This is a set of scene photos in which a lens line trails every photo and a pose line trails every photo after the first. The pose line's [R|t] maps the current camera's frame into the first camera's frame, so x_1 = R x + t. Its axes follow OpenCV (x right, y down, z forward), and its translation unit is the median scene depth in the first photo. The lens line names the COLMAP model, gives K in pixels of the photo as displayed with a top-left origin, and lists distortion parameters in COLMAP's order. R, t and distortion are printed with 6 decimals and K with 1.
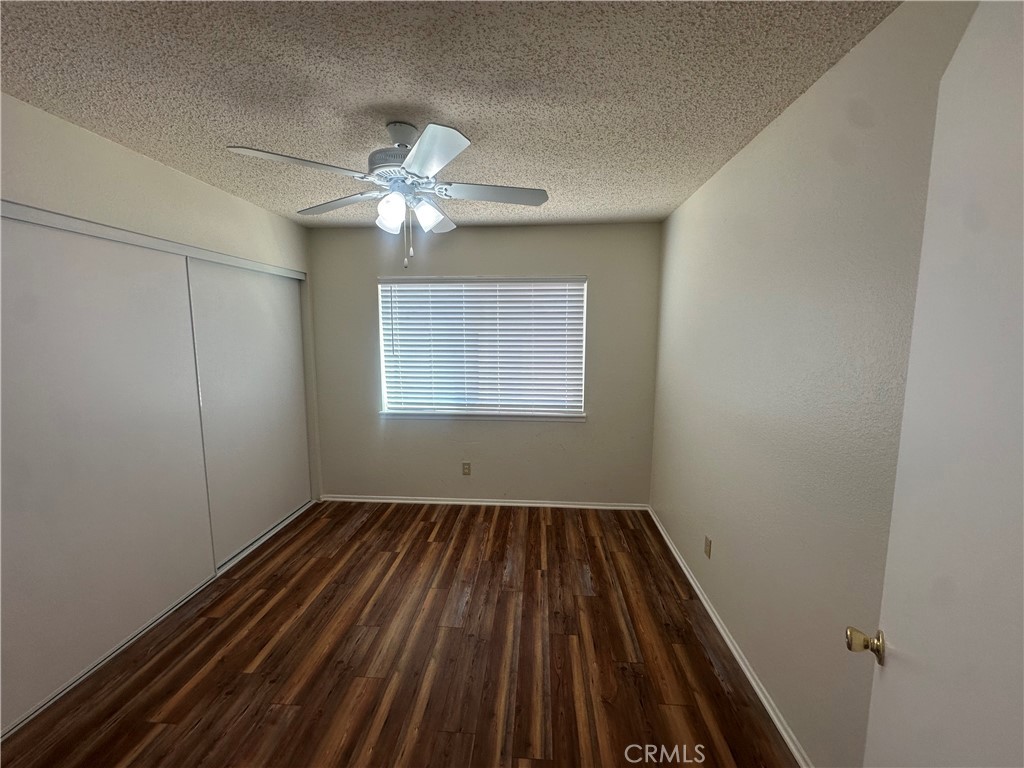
lens RADIAL K [[412.3, 0, 512.2], [0, 412.3, 381.7], [0, 0, 1]] dist [0.000445, 0.000260]
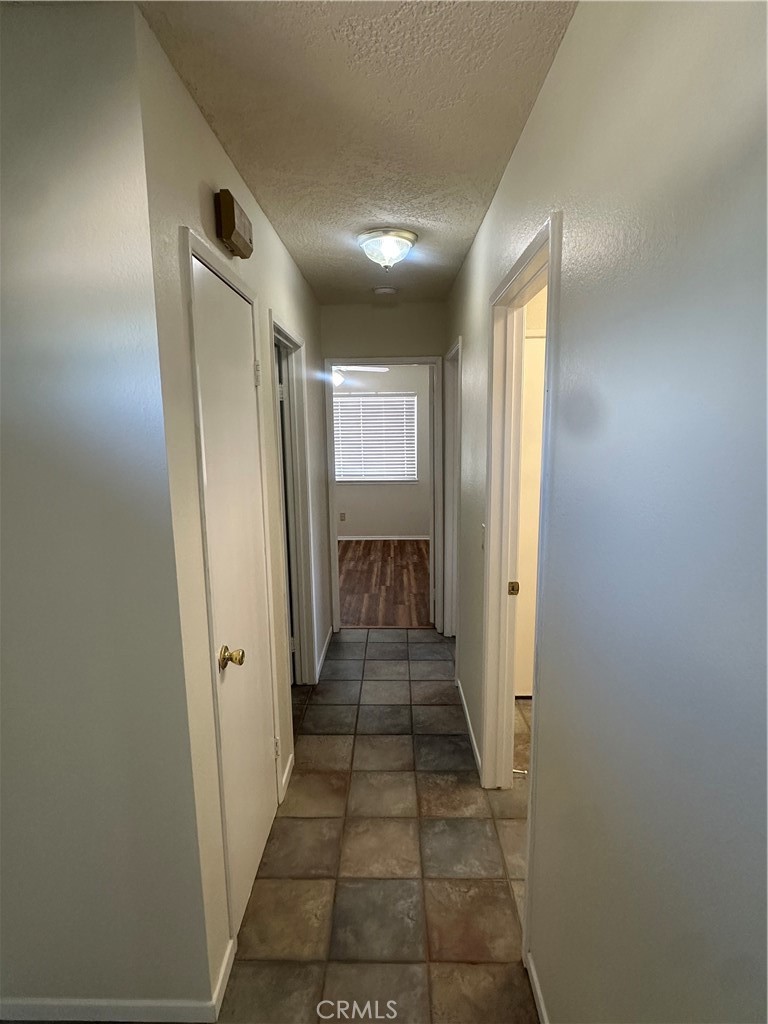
lens RADIAL K [[536.5, 0, 383.0], [0, 536.5, 513.2], [0, 0, 1]] dist [0.000237, -0.000255]
pose [[0.998769, -0.018867, 0.045871, -0.056002], [0.017162, 0.999158, 0.037268, 0.136075], [-0.046536, -0.036435, 0.998252, -1.109069]]
